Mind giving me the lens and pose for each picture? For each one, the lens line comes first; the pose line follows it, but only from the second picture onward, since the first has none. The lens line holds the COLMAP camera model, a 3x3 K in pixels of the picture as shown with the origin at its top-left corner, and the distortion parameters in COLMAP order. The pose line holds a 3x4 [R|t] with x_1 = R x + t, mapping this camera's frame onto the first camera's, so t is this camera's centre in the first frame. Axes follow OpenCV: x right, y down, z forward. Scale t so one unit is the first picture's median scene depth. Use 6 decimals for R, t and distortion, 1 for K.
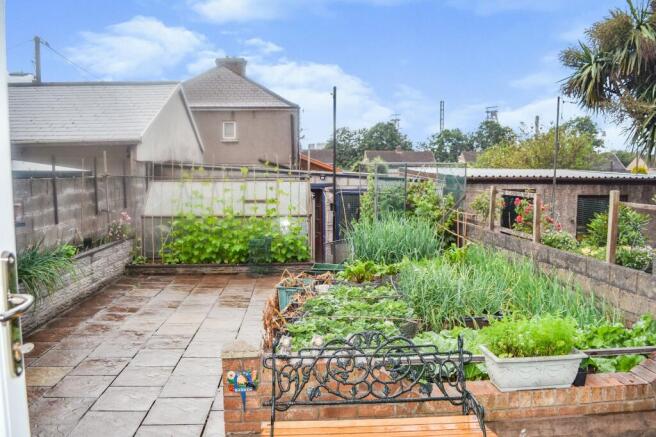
lens RADIAL K [[524.8, 0, 328.8], [0, 524.8, 220.2], [0, 0, 1]] dist [-0.073829, 0.000856]
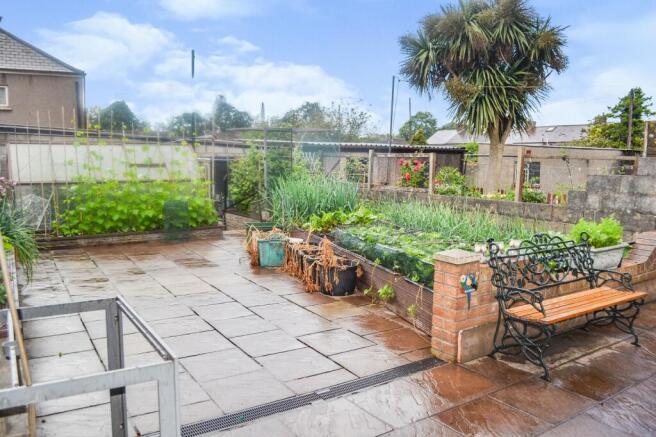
lens RADIAL K [[524.8, 0, 325.6], [0, 524.8, 218.1], [0, 0, 1]] dist [-0.073829, 0.000856]
pose [[0.879044, -0.048352, 0.474282, -0.331964], [0.034902, 0.998701, 0.037127, 0.037801], [-0.475461, -0.016083, 0.879590, 0.046743]]
